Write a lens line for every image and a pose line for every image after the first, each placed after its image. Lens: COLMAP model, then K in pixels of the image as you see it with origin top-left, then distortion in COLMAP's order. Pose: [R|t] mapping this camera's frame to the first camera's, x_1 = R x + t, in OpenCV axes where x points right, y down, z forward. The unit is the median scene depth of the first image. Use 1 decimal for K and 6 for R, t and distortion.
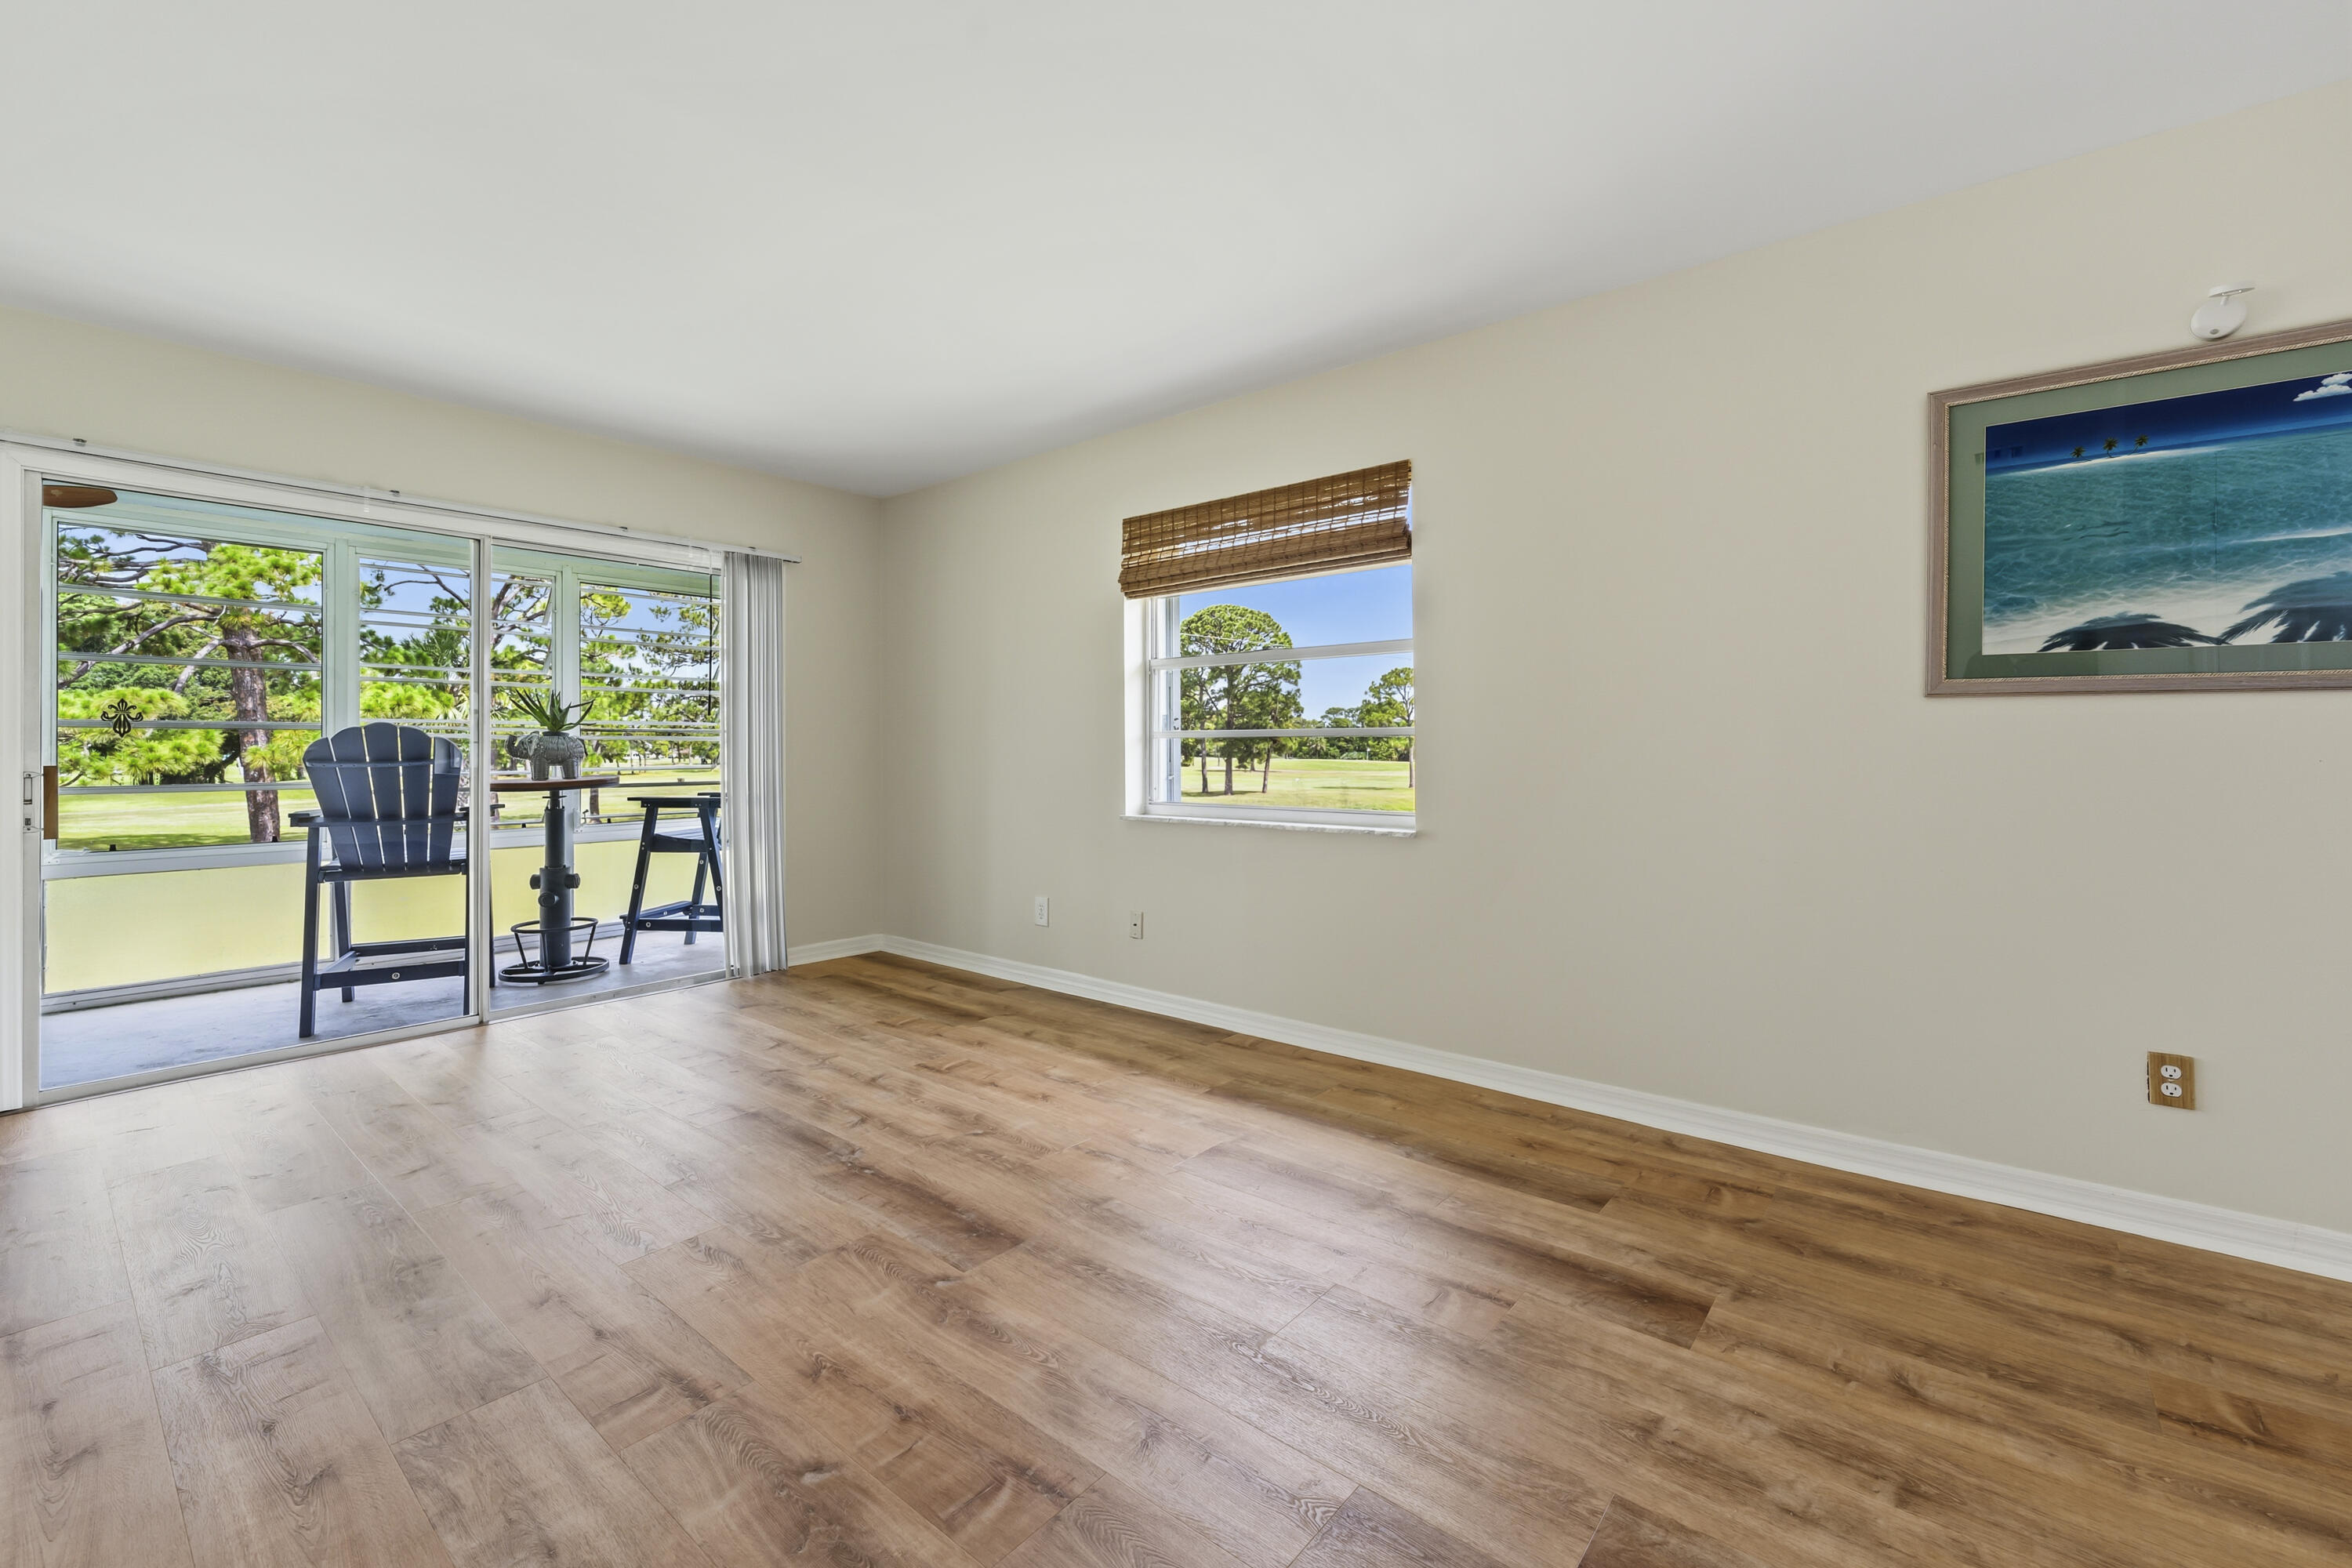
lens RADIAL K [[970.6, 0, 1170.2], [0, 970.6, 774.0], [0, 0, 1]] dist [0.001043, 0.000011]
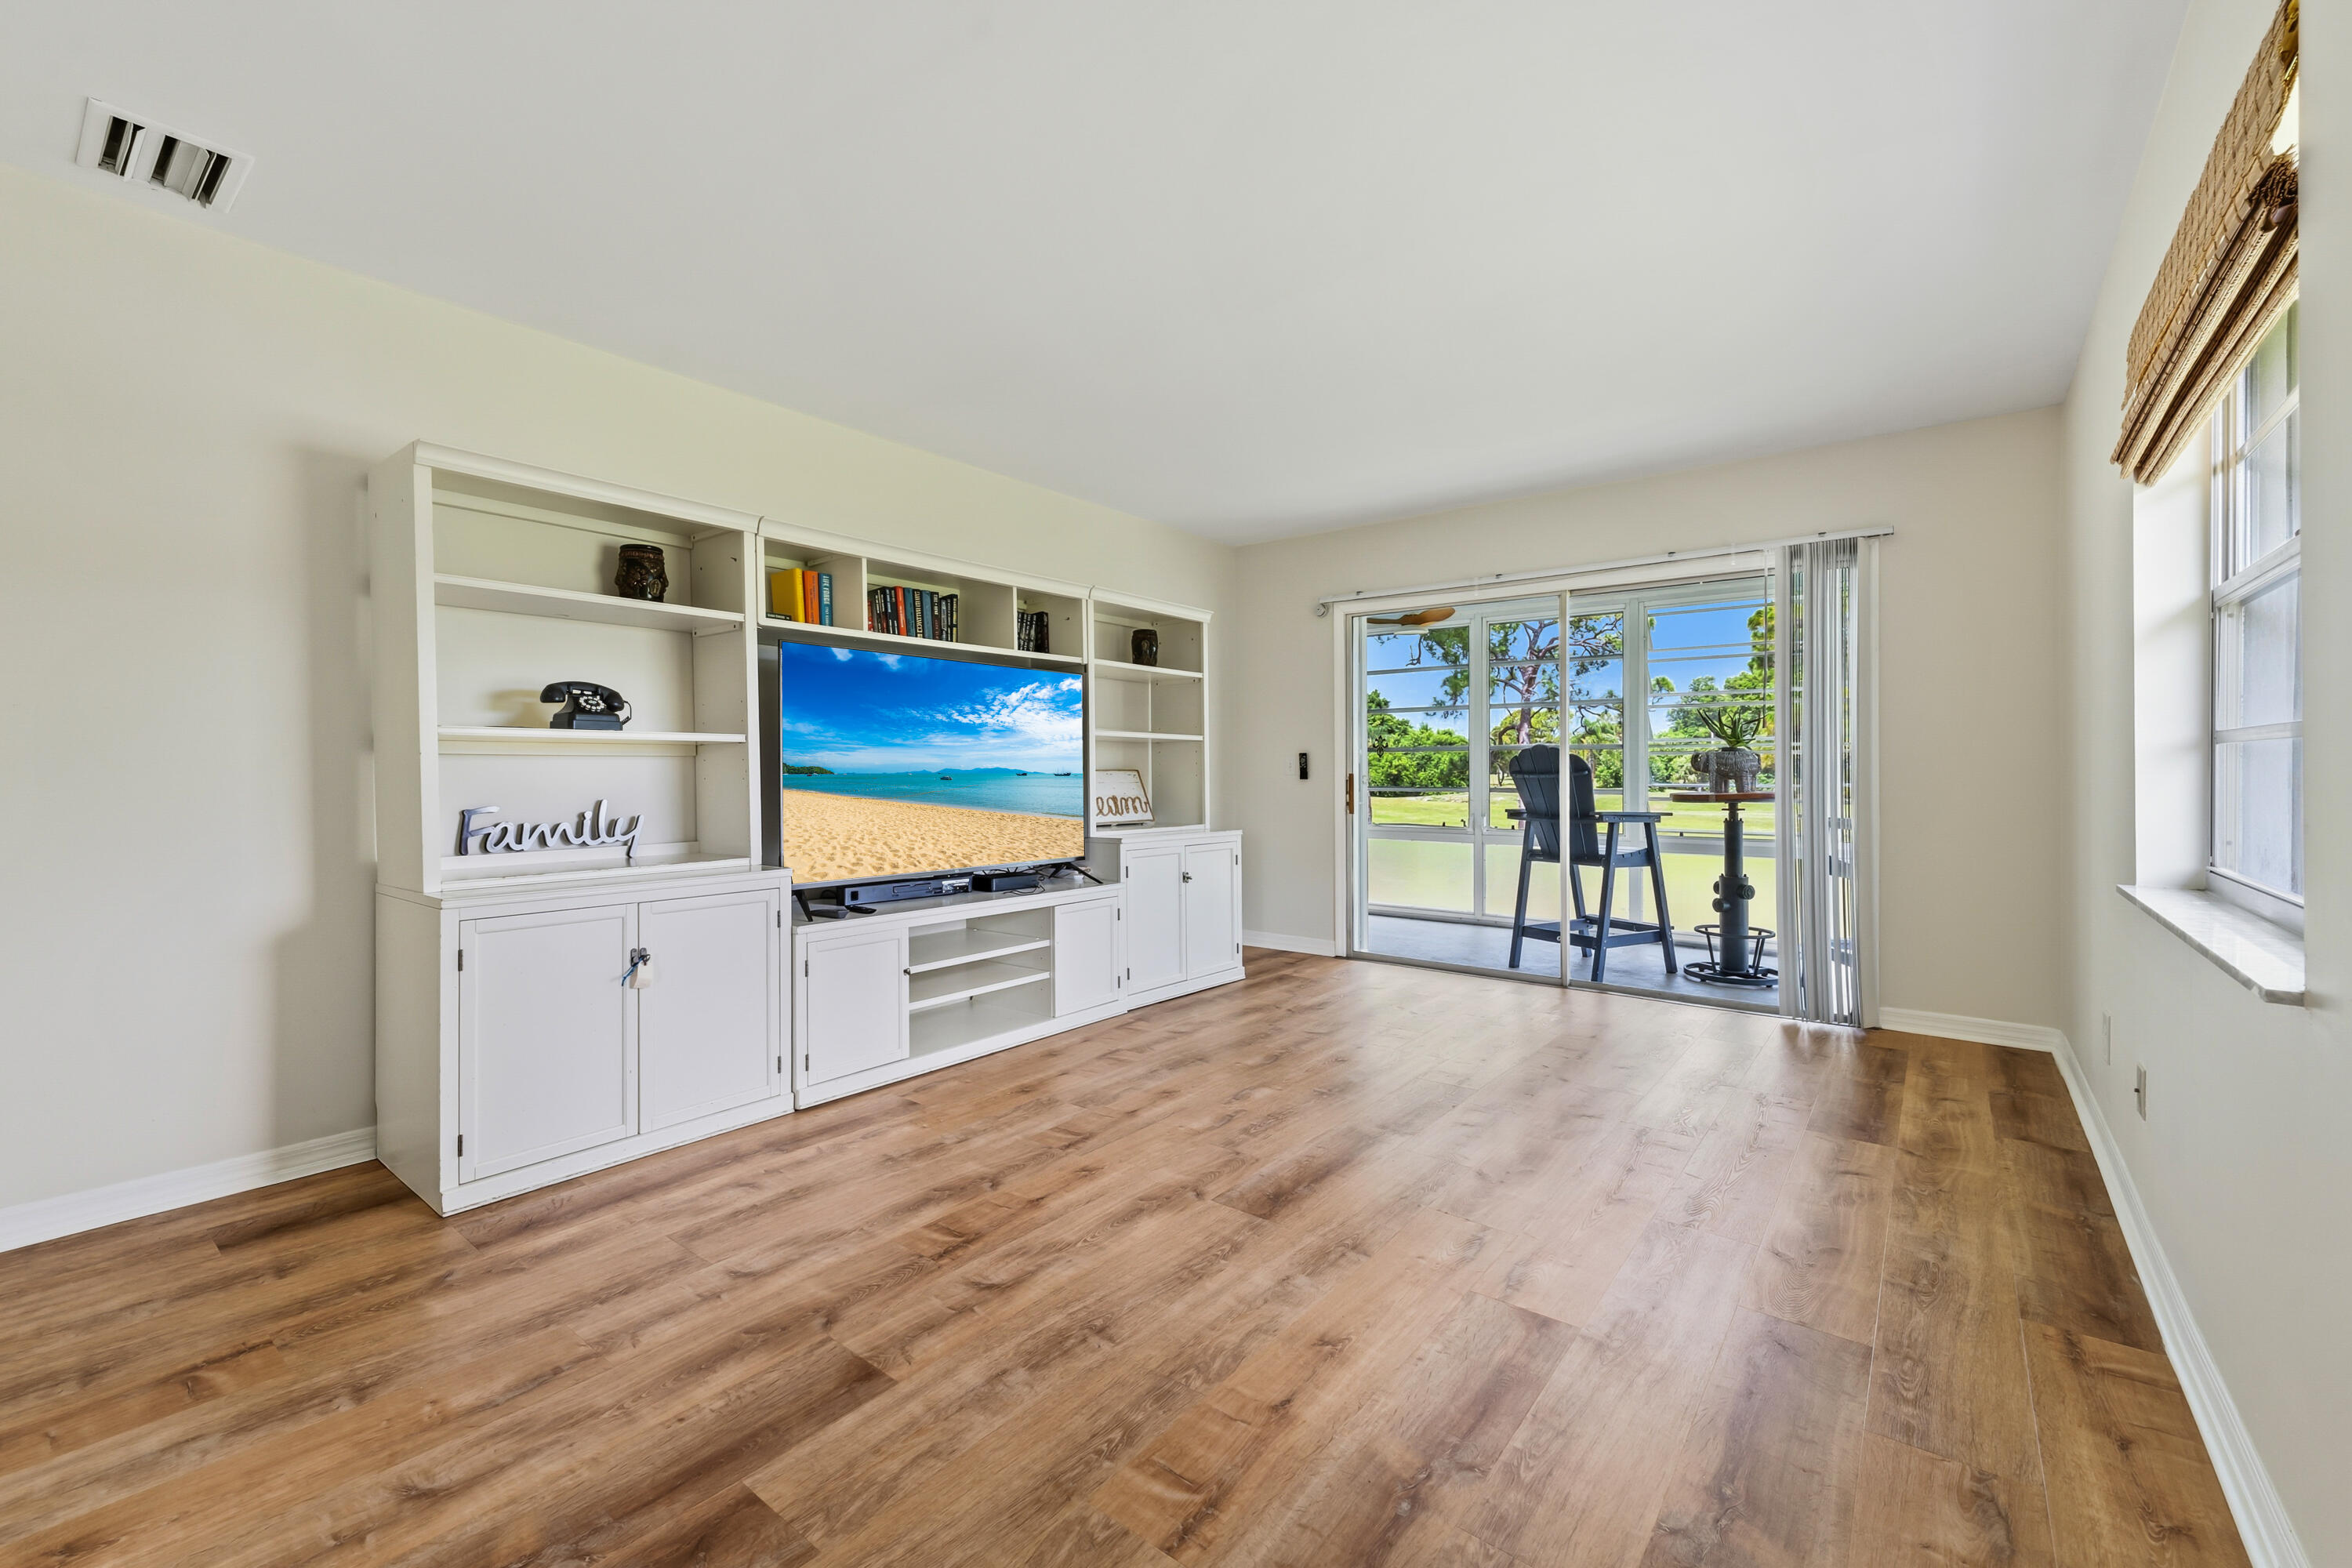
lens RADIAL K [[964.2, 0, 1165.2], [0, 964.2, 769.9], [0, 0, 1]] dist [0.000895, 0.000105]
pose [[0.028995, 0.004781, -0.999568, 0.582500], [-0.023541, 0.999714, 0.004099, -0.013150], [0.999302, 0.023412, 0.029099, 0.535557]]
